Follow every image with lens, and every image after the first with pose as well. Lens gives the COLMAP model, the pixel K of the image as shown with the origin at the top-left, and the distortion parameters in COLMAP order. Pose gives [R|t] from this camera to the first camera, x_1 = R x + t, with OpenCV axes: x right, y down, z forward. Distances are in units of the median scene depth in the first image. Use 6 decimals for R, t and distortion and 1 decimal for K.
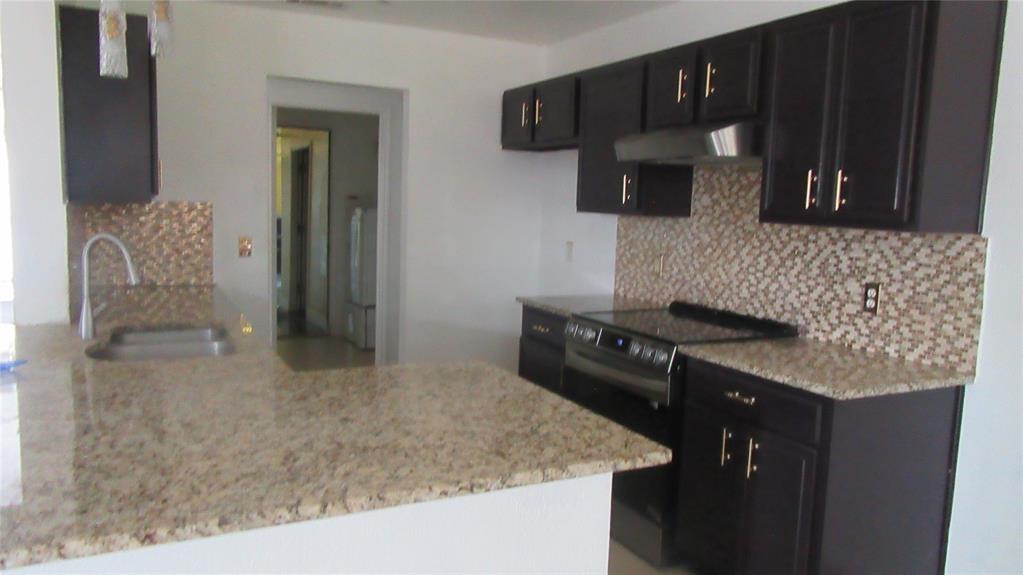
lens RADIAL K [[754.0, 0, 511.1], [0, 754.0, 288.5], [0, 0, 1]] dist [-0.025578, -0.000075]
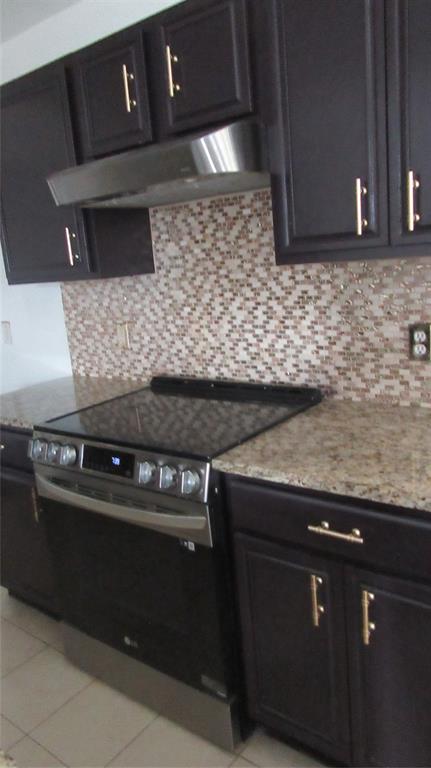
lens RADIAL K [[566.1, 0, 219.1], [0, 566.1, 384.5], [0, 0, 1]] dist [-0.025578, -0.000075]
pose [[0.892370, -0.200167, 0.404487, 0.030335], [0.164013, 0.978817, 0.122543, -0.044859], [-0.420447, -0.043013, 0.906297, 0.461459]]
